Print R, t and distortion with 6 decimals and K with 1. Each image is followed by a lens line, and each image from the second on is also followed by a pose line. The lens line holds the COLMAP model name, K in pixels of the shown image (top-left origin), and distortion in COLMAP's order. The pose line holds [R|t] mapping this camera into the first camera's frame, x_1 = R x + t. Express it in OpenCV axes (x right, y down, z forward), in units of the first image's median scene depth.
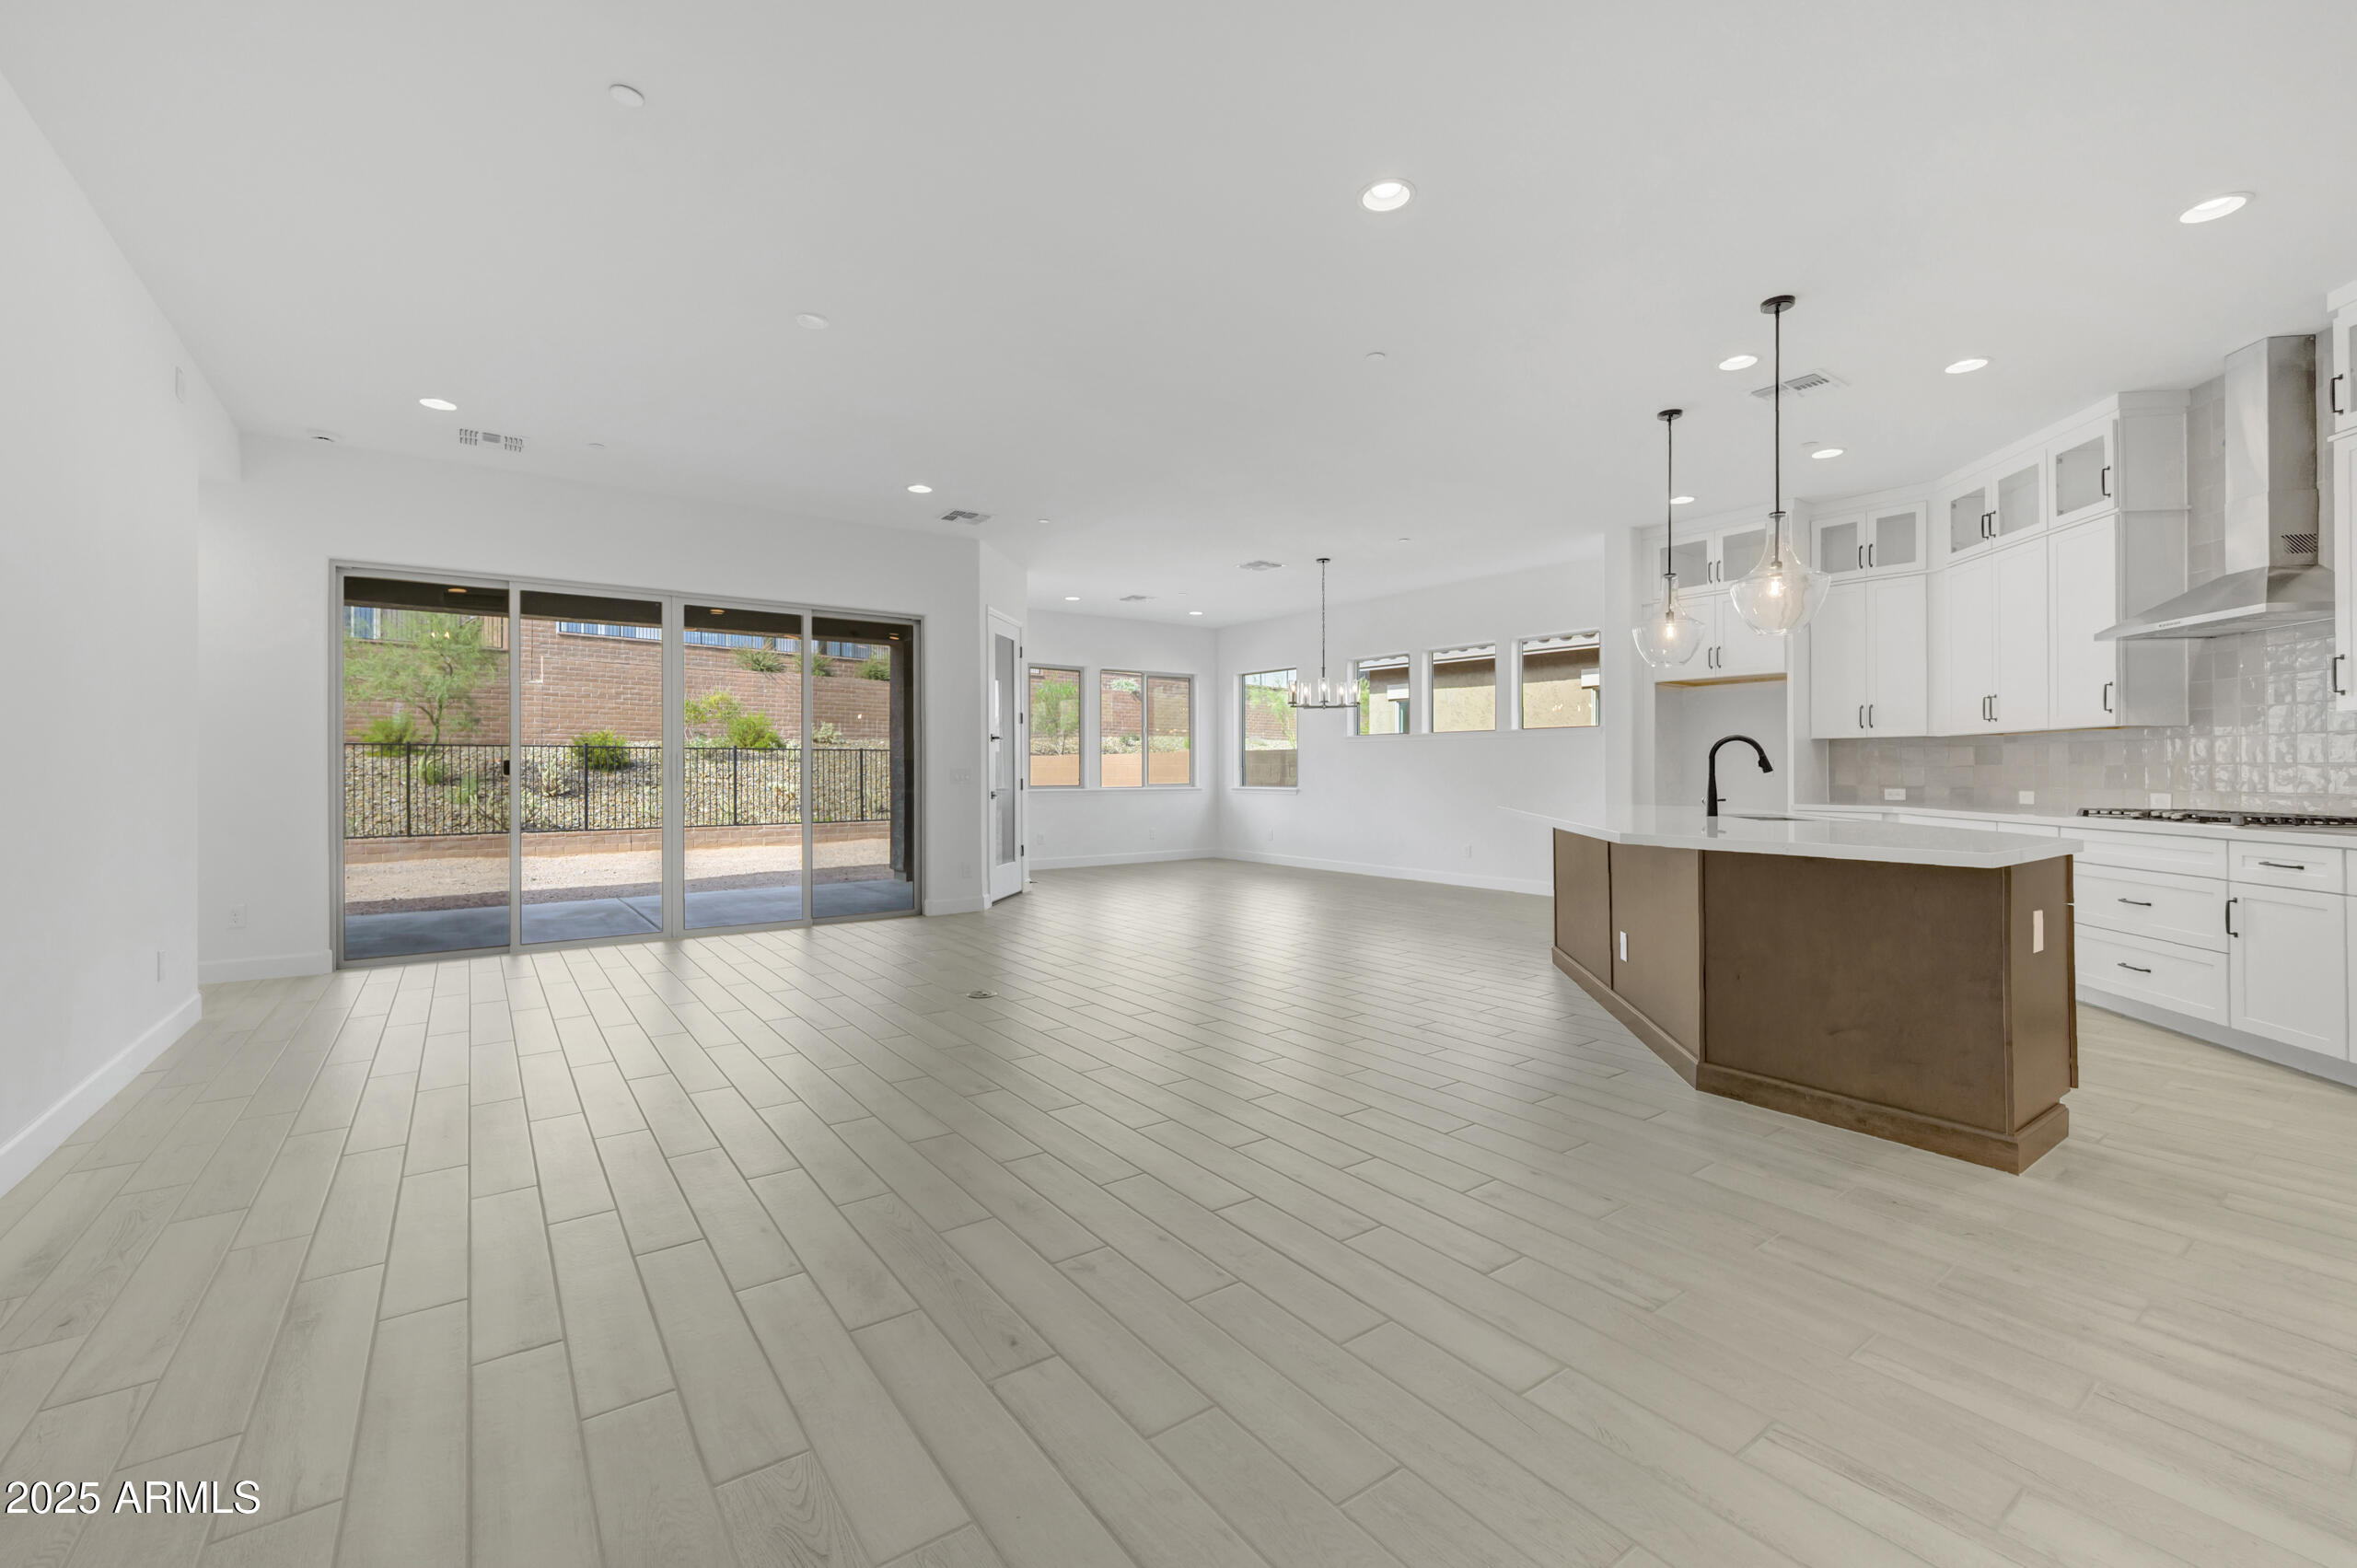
lens RADIAL K [[969.9, 0, 1184.2], [0, 969.9, 757.9], [0, 0, 1]] dist [-0.000320, -0.000029]
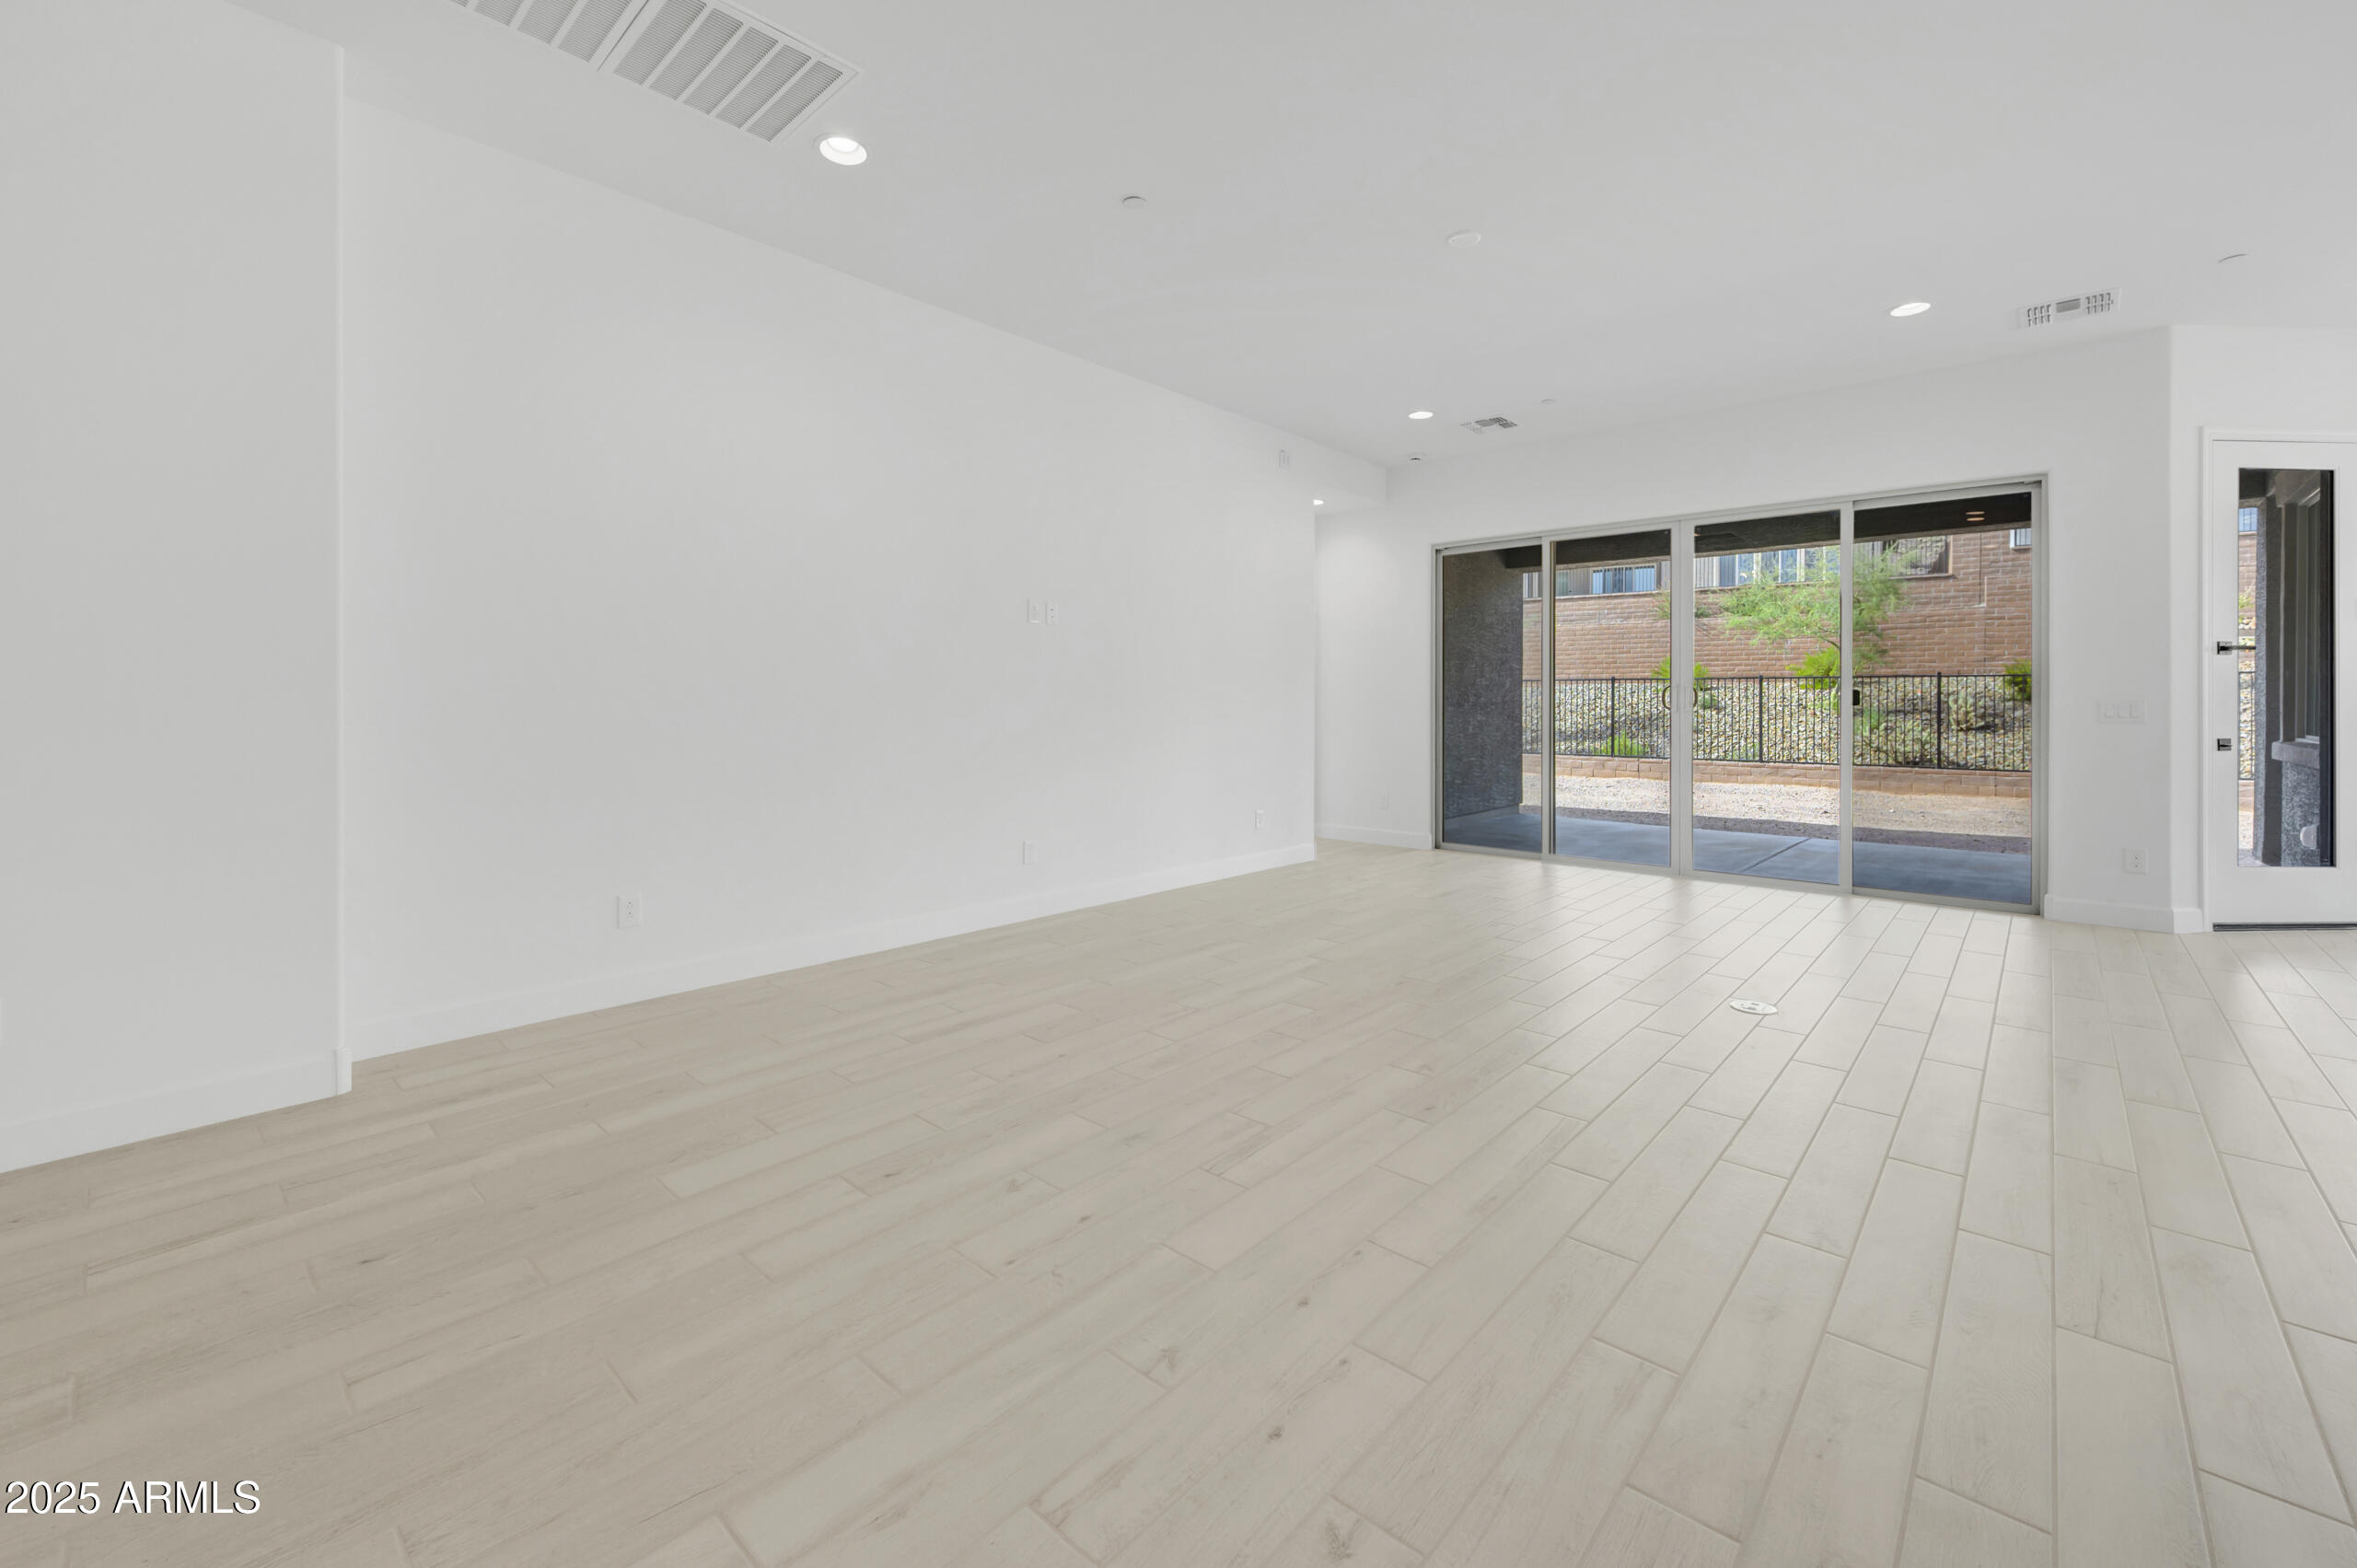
lens RADIAL K [[958.0, 0, 1183.9], [0, 958.0, 707.4], [0, 0, 1]] dist [0.002650, 0.000133]
pose [[0.199983, 0.007877, -0.979768, 0.283988], [0.010048, 0.999899, 0.010089, 0.003689], [0.979748, -0.011862, 0.199883, 0.301266]]
